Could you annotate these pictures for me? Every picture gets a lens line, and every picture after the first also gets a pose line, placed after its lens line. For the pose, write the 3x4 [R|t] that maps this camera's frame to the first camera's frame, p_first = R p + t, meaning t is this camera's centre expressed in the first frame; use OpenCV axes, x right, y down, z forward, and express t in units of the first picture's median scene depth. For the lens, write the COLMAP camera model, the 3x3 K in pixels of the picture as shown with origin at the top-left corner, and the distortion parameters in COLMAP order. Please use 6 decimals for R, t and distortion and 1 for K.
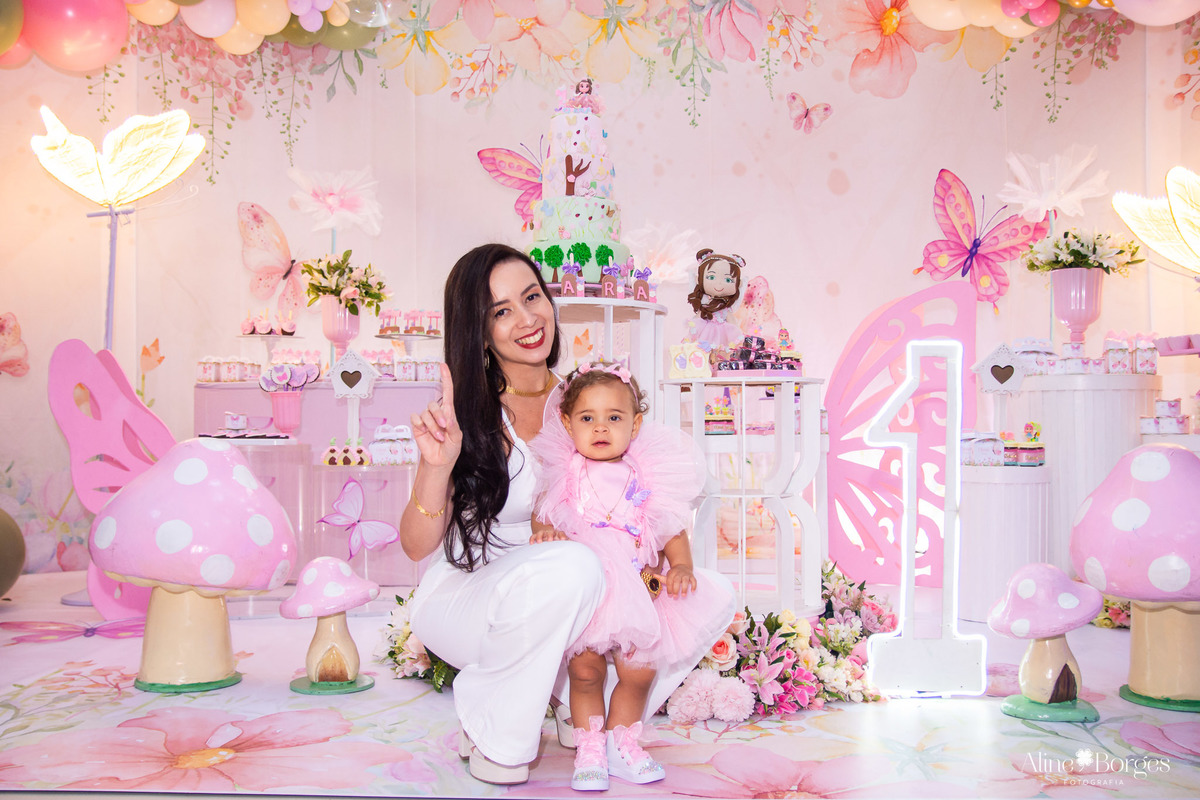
lens RADIAL K [[1040.3, 0, 627.0], [0, 1040.3, 398.8], [0, 0, 1]] dist [-0.107678, 0.101328]
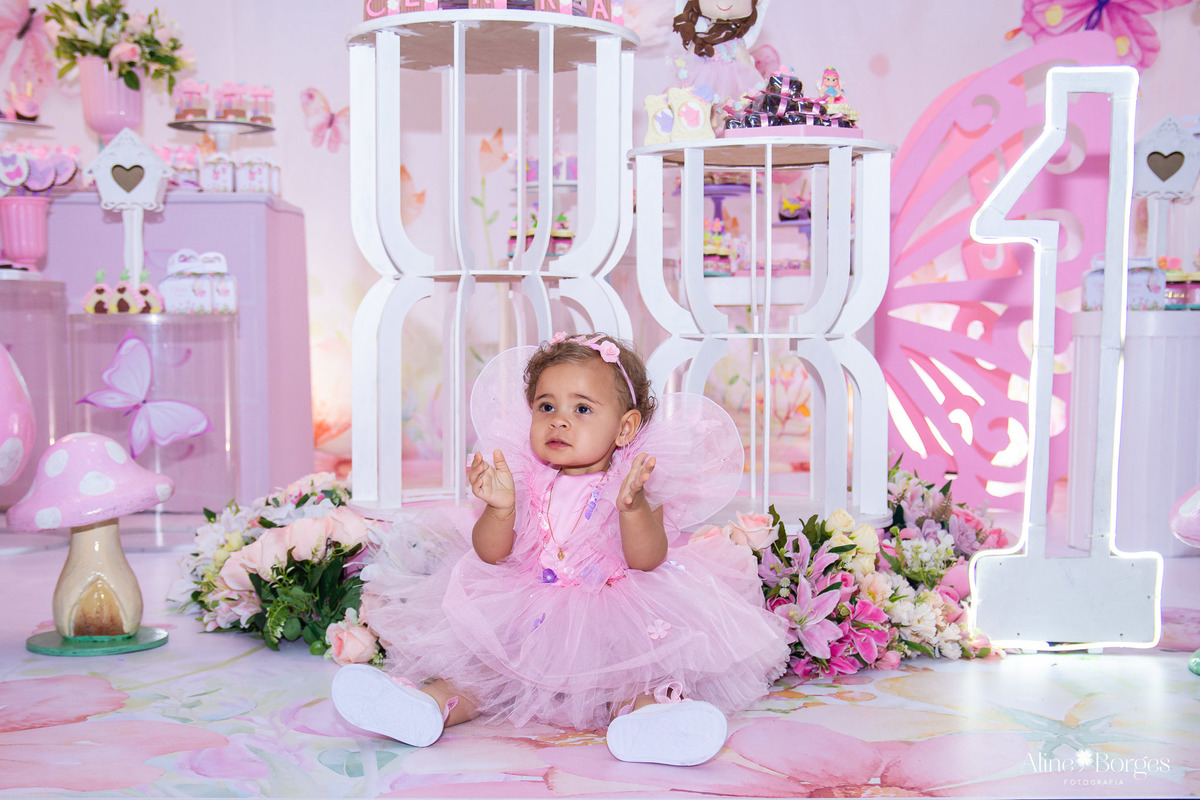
lens RADIAL K [[1519.7, 0, 600.0], [0, 1519.7, 400.0], [0, 0, 1]] dist [-0.021061, 0.030607]
pose [[0.999513, -0.001515, 0.031160, -0.015045], [-0.001127, 0.996413, 0.084617, 0.056252], [-0.031176, -0.084611, 0.995926, 0.097405]]
